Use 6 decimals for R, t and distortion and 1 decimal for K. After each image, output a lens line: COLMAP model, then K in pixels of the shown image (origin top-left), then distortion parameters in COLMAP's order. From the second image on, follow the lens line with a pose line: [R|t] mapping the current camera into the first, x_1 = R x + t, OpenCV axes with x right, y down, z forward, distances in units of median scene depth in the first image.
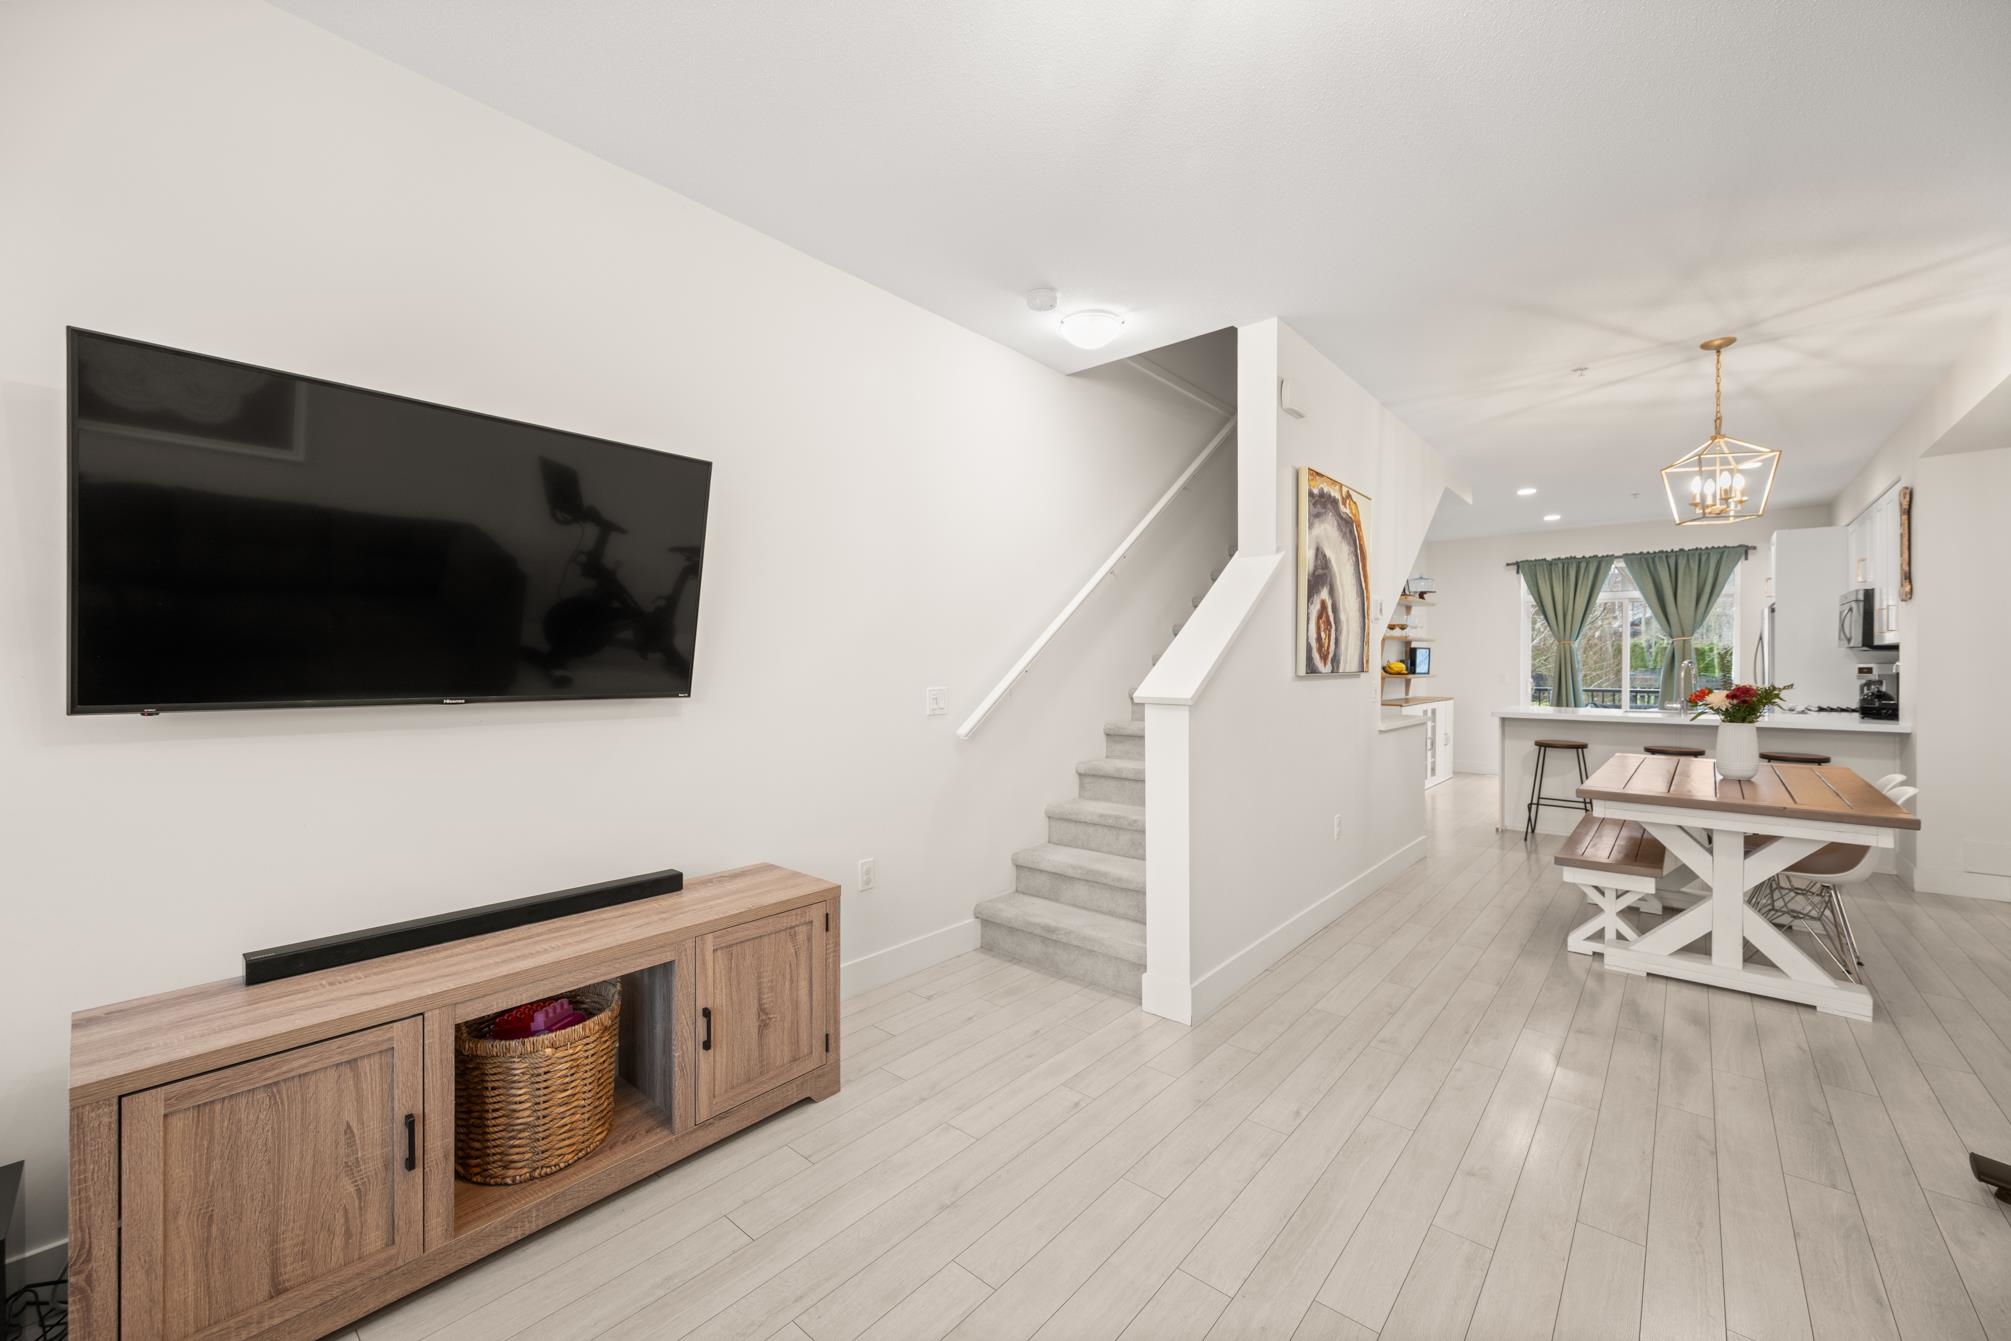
lens RADIAL K [[784.7, 0, 1009.0], [0, 784.7, 663.4], [0, 0, 1]] dist [-0.000396, -0.000344]
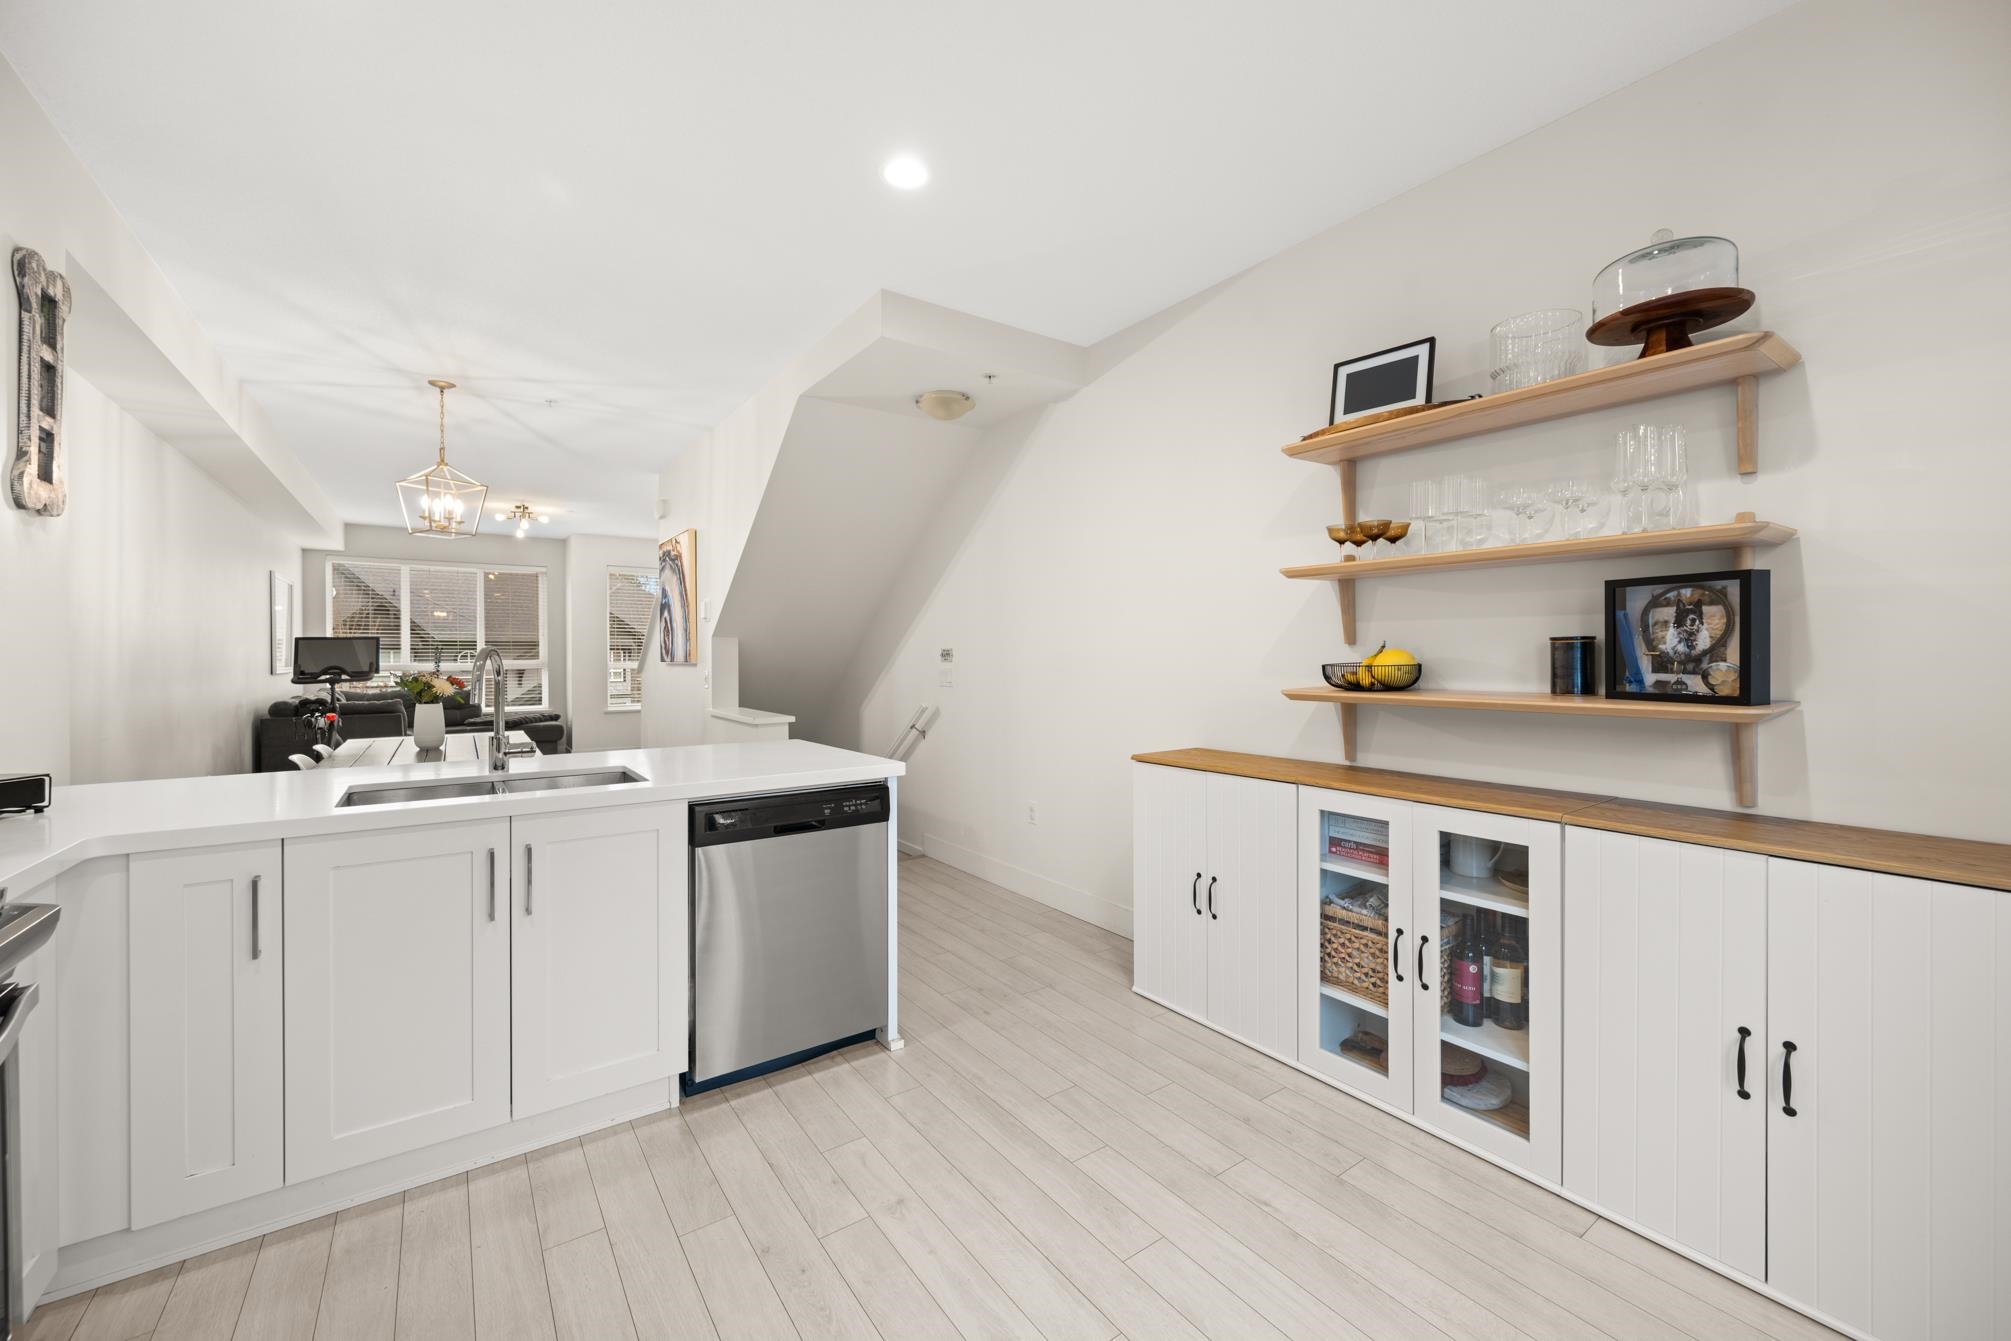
lens RADIAL K [[793.4, 0, 1003.8], [0, 793.4, 658.1], [0, 0, 1]] dist [-0.000378, -0.000357]
pose [[-0.235267, 0.000224, -0.971931, 1.333150], [0.000500, 1.000000, 0.000109, 0.003159], [0.971931, -0.000460, -0.235267, 1.501801]]
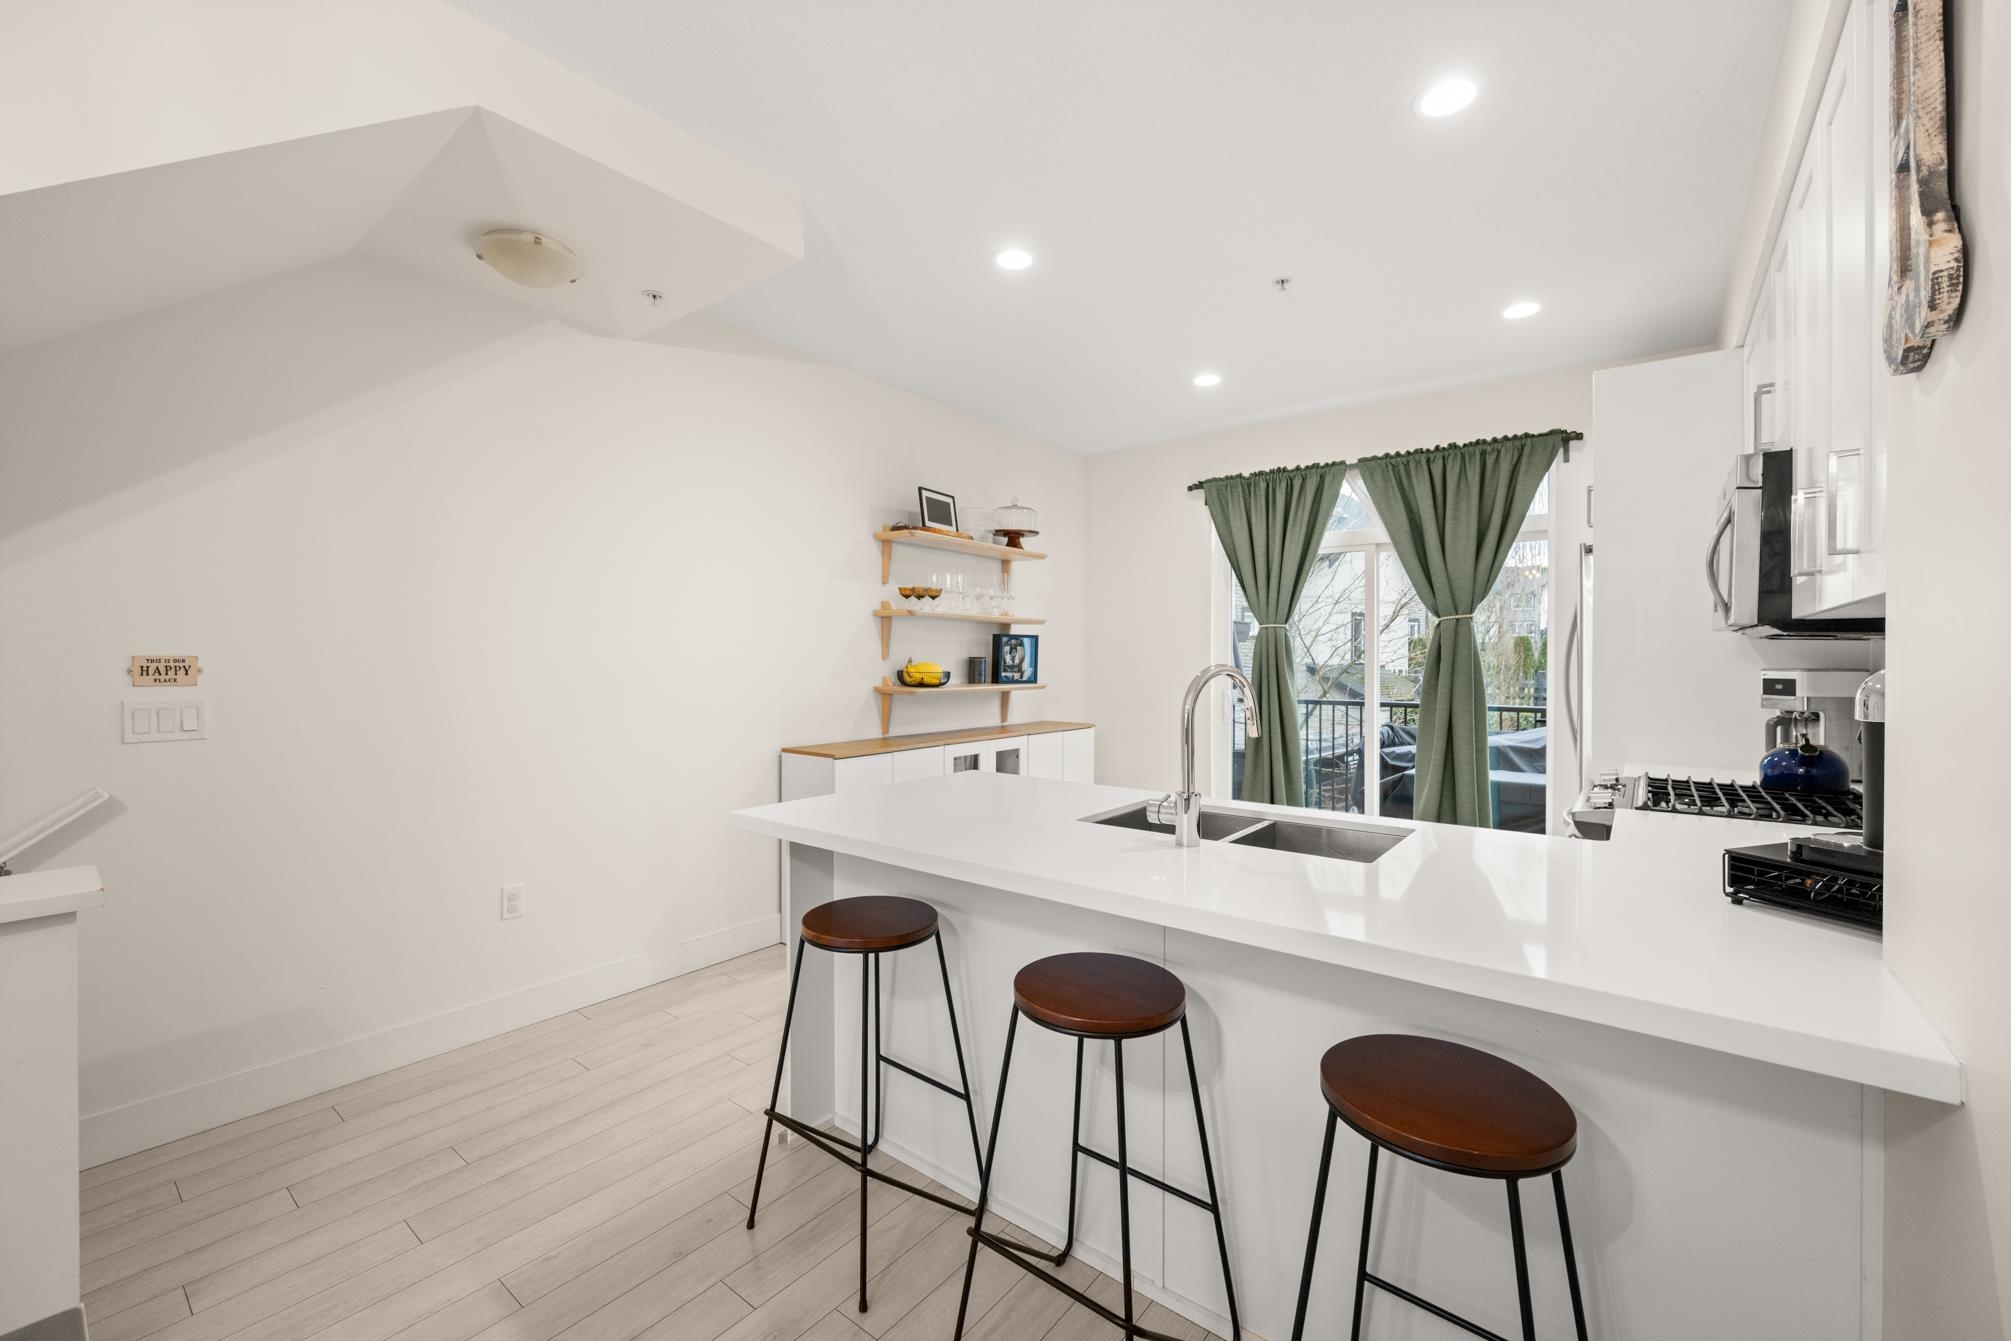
lens RADIAL K [[813.7, 0, 999.6], [0, 813.7, 655.7], [0, 0, 1]] dist [-0.001493, -0.000211]
pose [[0.998976, 0.000084, 0.045247, 0.837812], [0.000004, 0.999998, -0.001951, -0.007528], [-0.045247, 0.001949, 0.998974, 0.747801]]
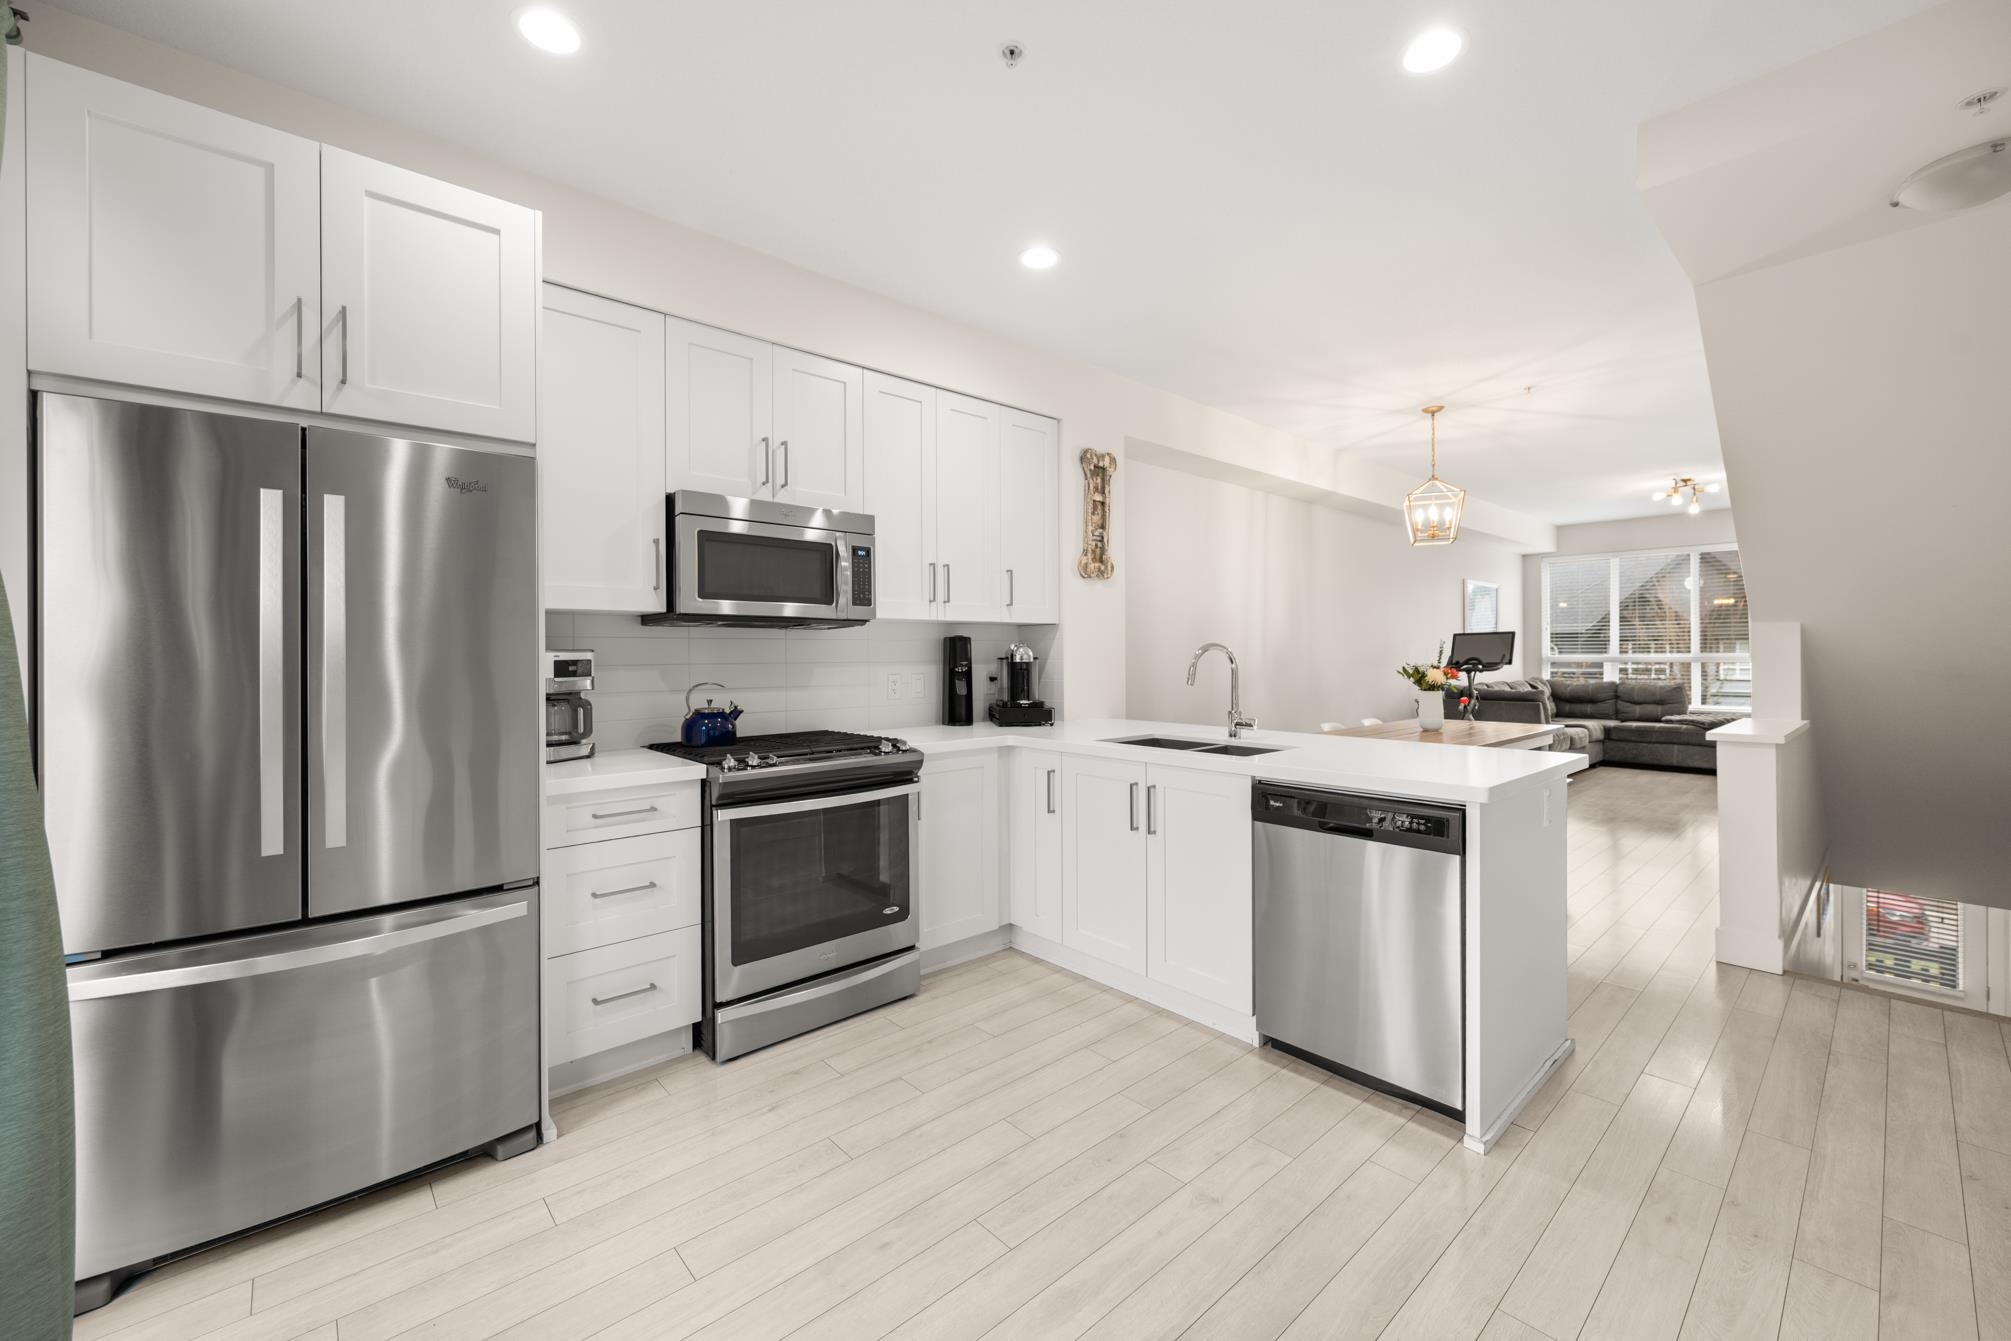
lens RADIAL K [[800.8, 0, 1013.6], [0, 800.8, 656.9], [0, 0, 1]] dist [-0.000772, 0.000132]
pose [[-0.992392, 0.001843, 0.123103, 1.031856], [0.002702, 0.999973, 0.006806, 0.001692], [-0.123087, 0.007087, -0.992371, 1.745857]]
